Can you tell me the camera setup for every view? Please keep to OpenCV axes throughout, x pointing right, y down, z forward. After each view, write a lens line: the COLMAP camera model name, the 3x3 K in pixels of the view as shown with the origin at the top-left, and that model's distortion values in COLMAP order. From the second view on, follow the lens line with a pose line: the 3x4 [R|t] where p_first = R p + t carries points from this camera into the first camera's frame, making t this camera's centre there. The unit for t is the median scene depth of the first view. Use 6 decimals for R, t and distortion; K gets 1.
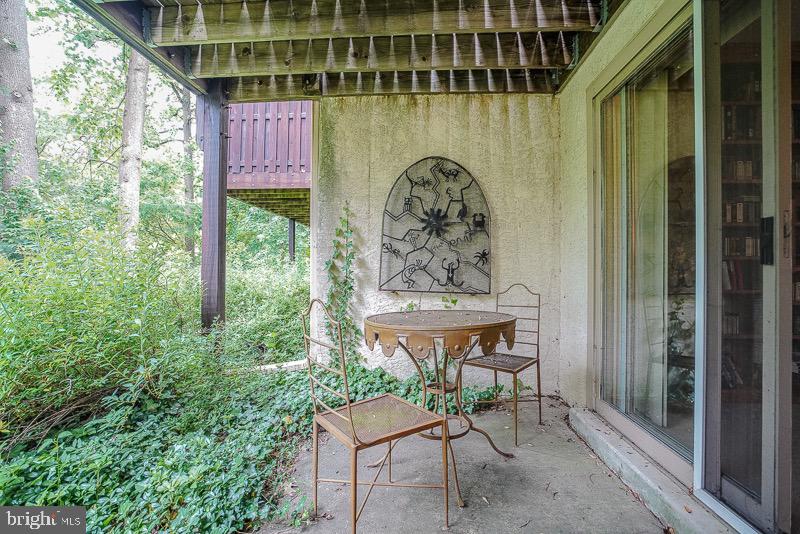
lens RADIAL K [[359.8, 0, 400.0], [0, 359.8, 267.0], [0, 0, 1]] dist [-0.054805, 0.020078]
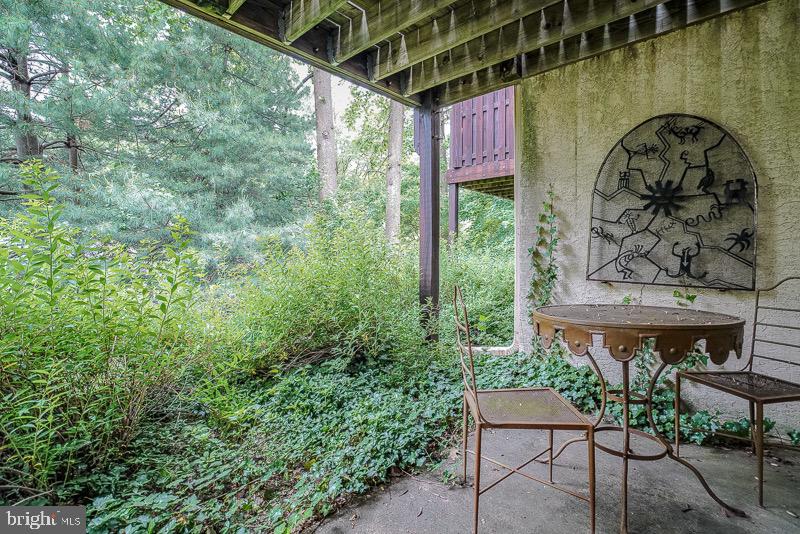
lens RADIAL K [[371.6, 0, 397.5], [0, 371.6, 262.9], [0, 0, 1]] dist [-0.057729, 0.023684]
pose [[0.780226, 0.006918, -0.625460, 0.142899], [0.008854, 0.999717, 0.022102, -0.002253], [0.625435, -0.022782, 0.779944, -0.003720]]
